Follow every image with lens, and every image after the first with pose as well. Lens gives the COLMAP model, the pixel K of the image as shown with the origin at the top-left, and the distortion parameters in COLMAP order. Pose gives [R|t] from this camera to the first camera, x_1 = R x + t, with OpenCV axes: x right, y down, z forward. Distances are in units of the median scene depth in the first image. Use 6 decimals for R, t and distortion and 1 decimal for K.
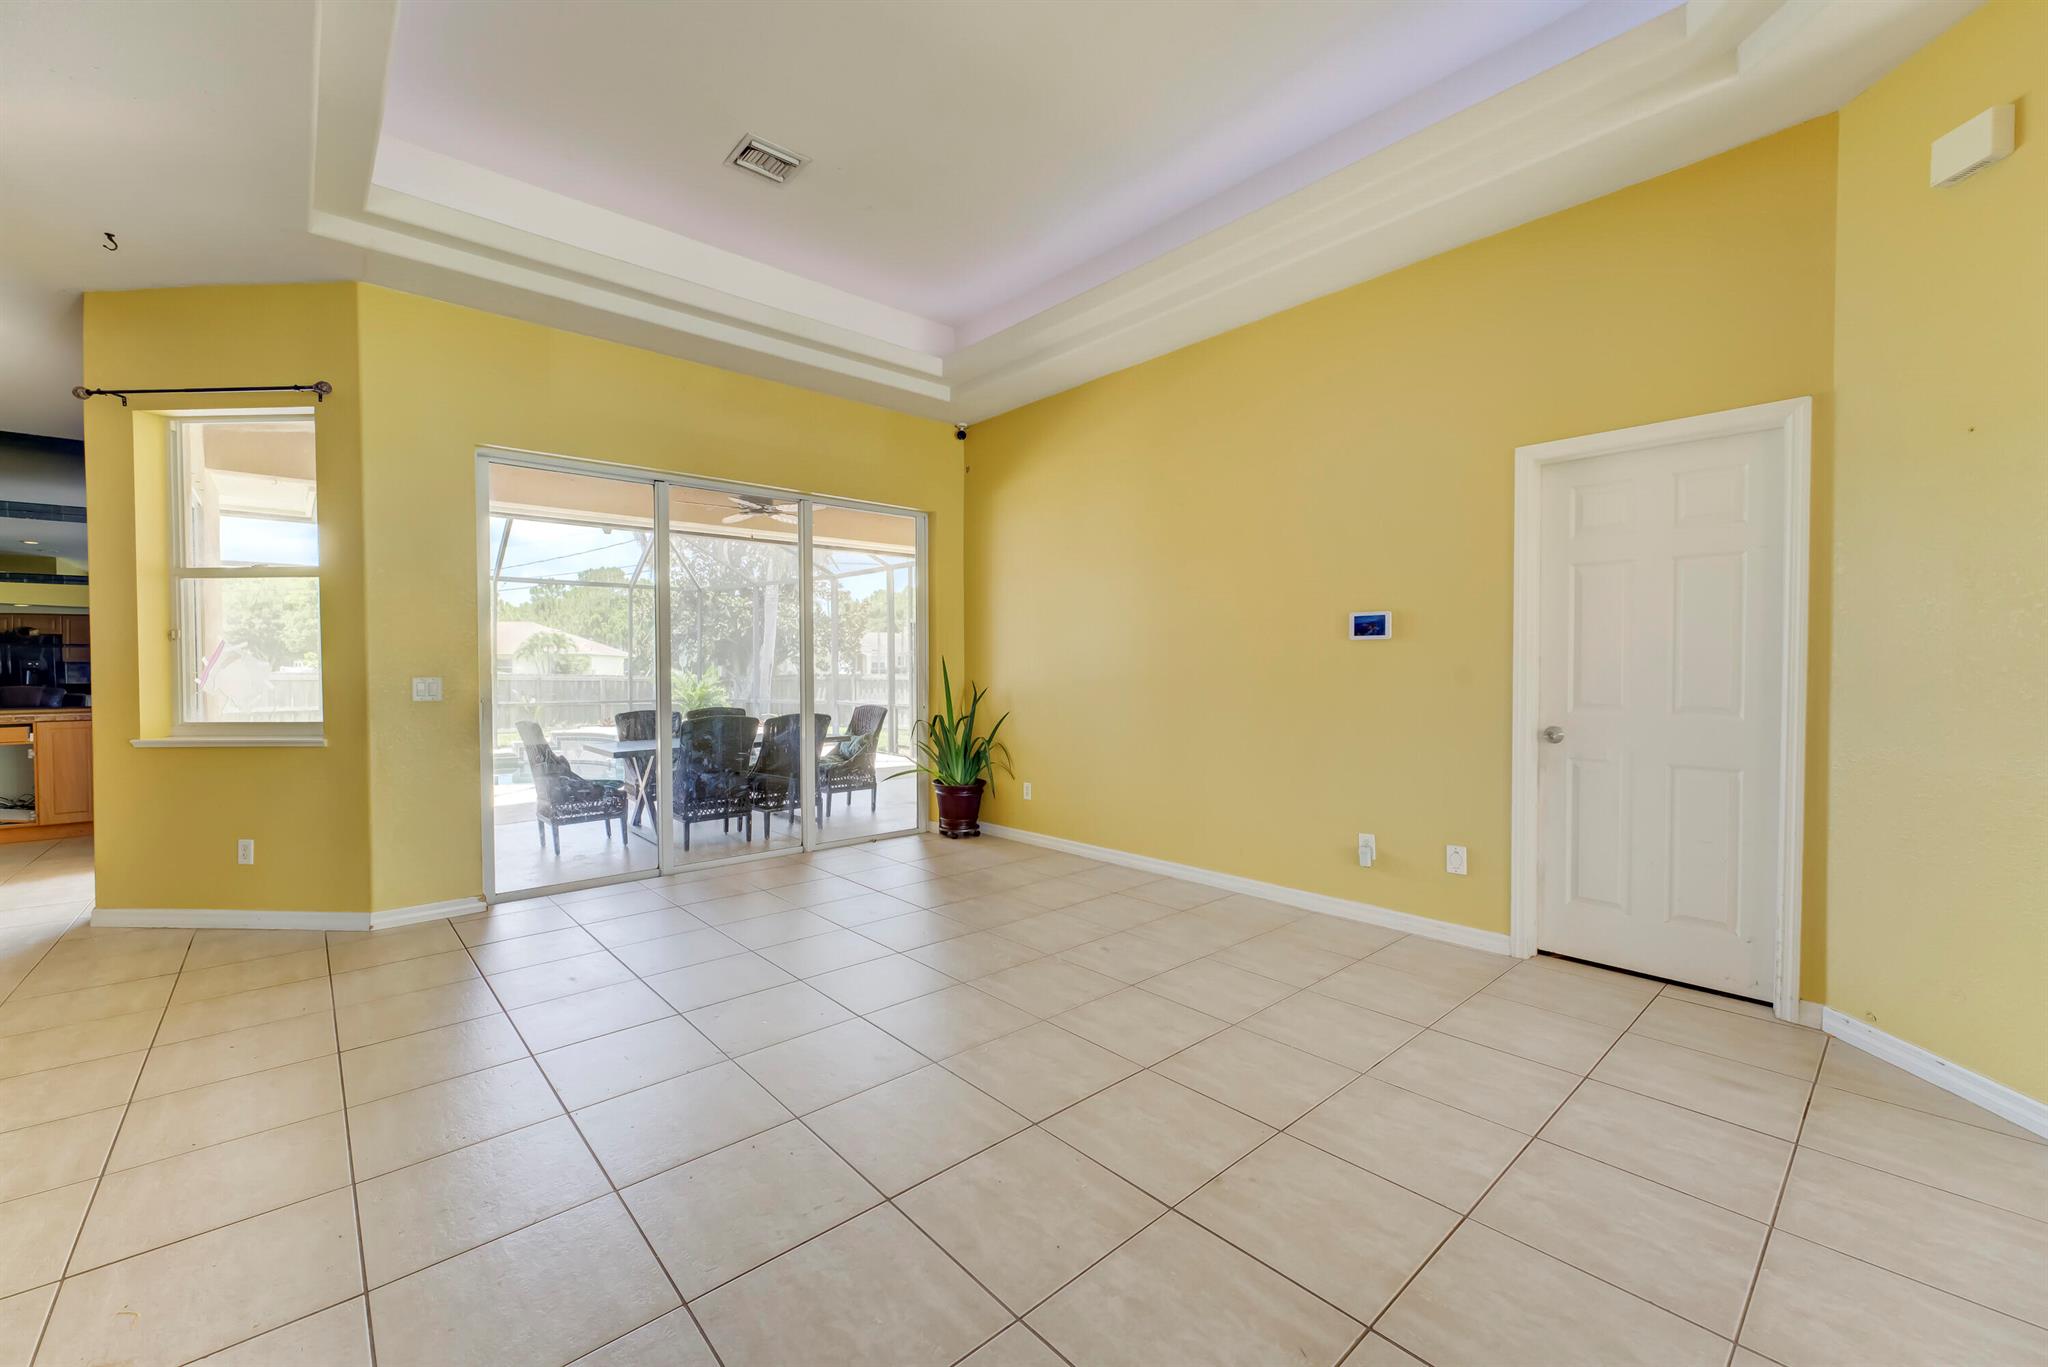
lens RADIAL K [[827.2, 0, 1004.6], [0, 827.2, 665.2], [0, 0, 1]] dist [0.003185, 0.000162]
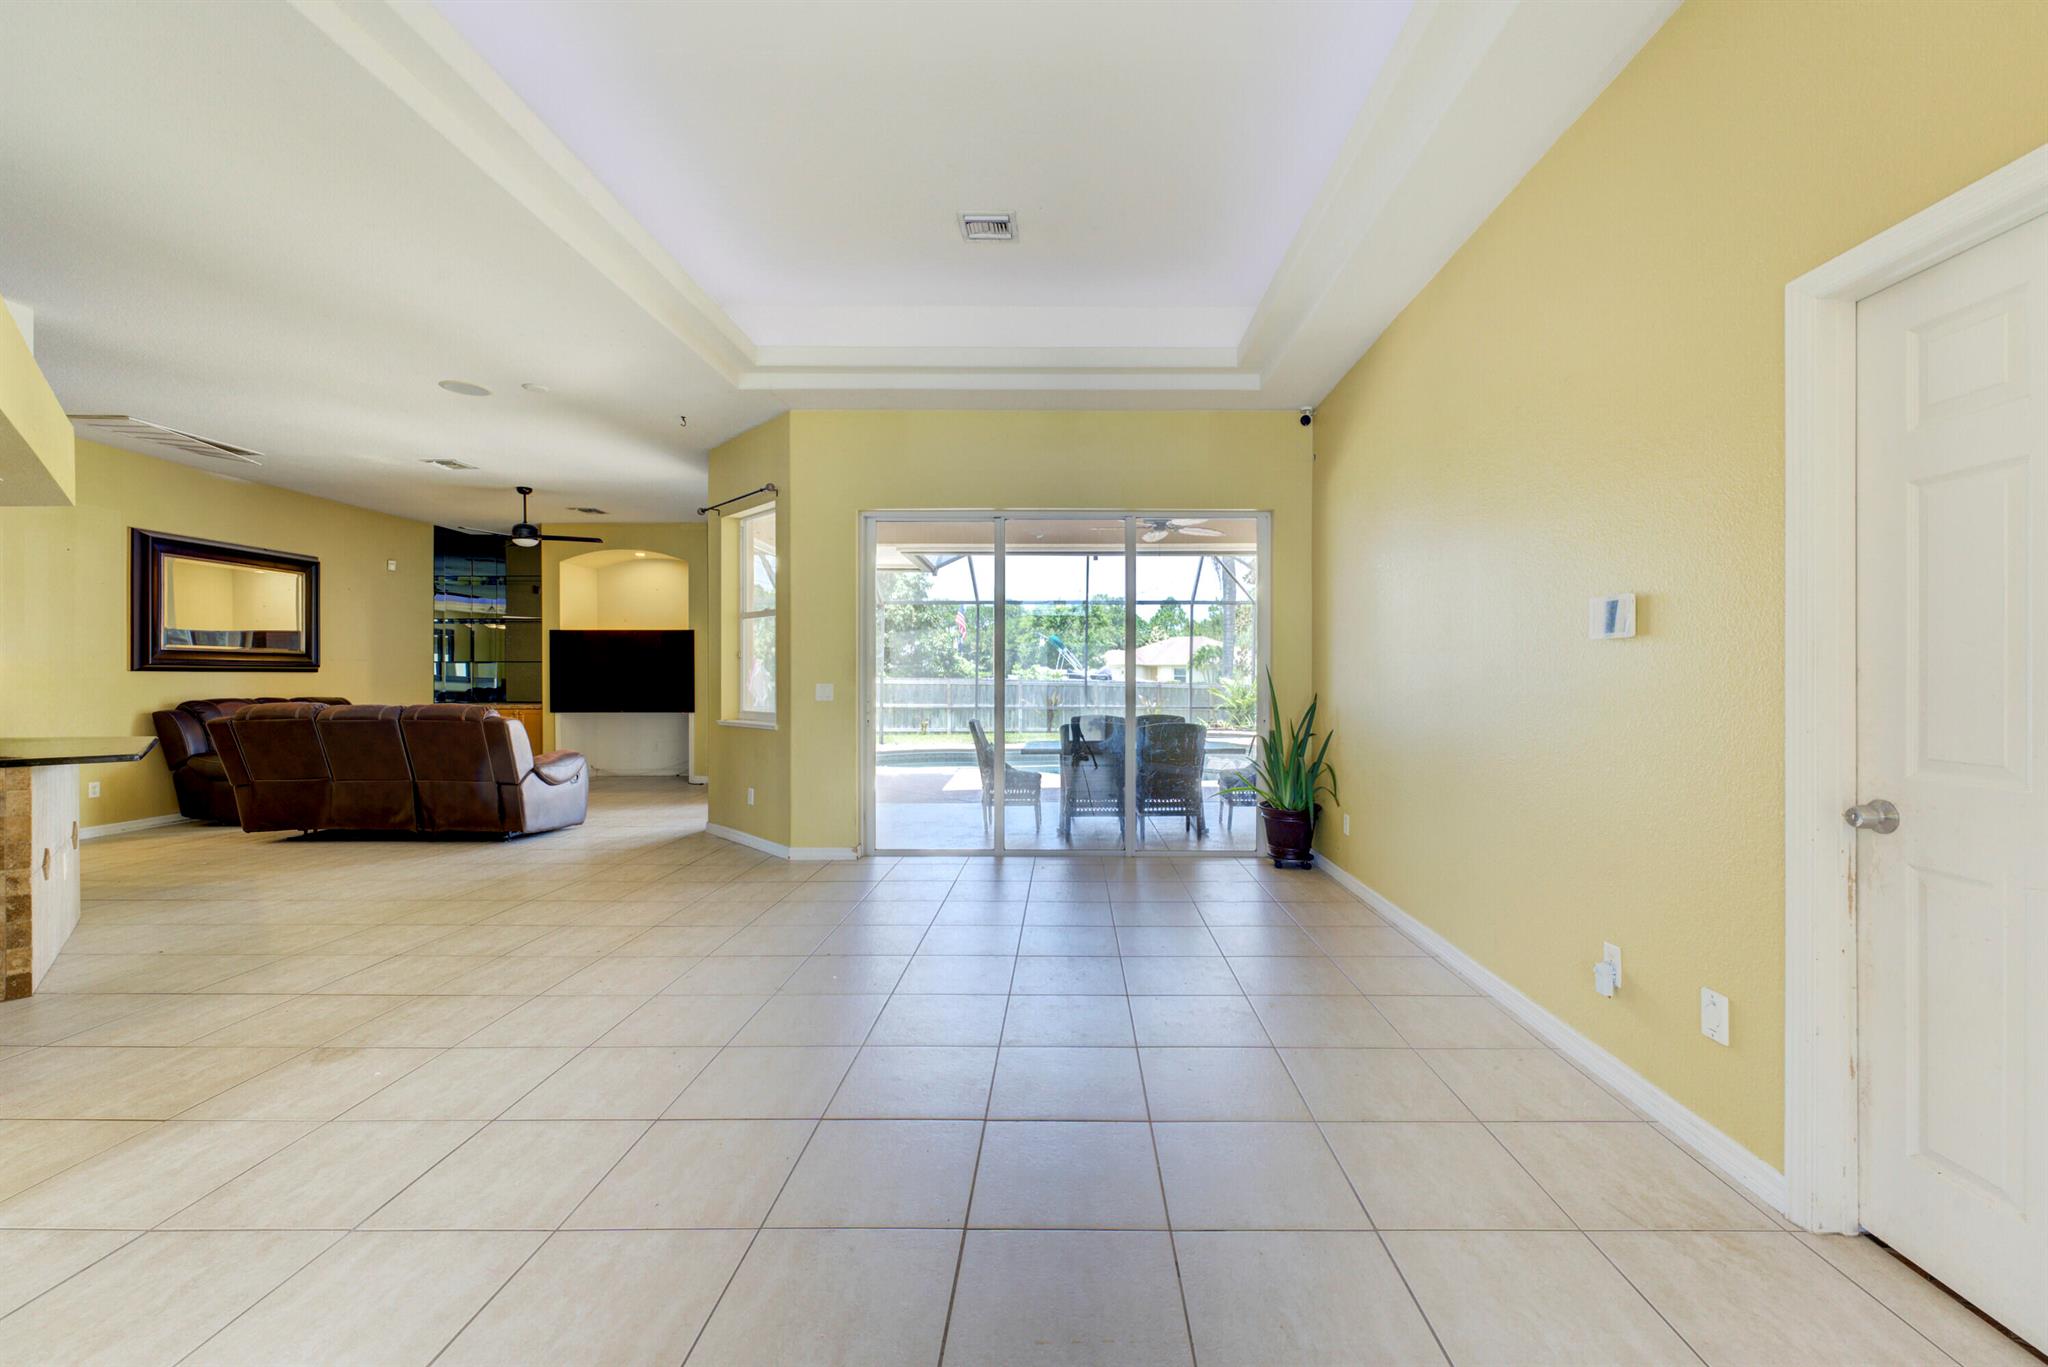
lens RADIAL K [[827.2, 0, 1045.1], [0, 827.2, 669.2], [0, 0, 1]] dist [0.003185, 0.000162]
pose [[0.743931, -0.002037, -0.668253, 0.365014], [-0.002487, 0.999980, -0.005817, -0.002068], [0.668252, 0.005989, 0.743911, 0.157620]]
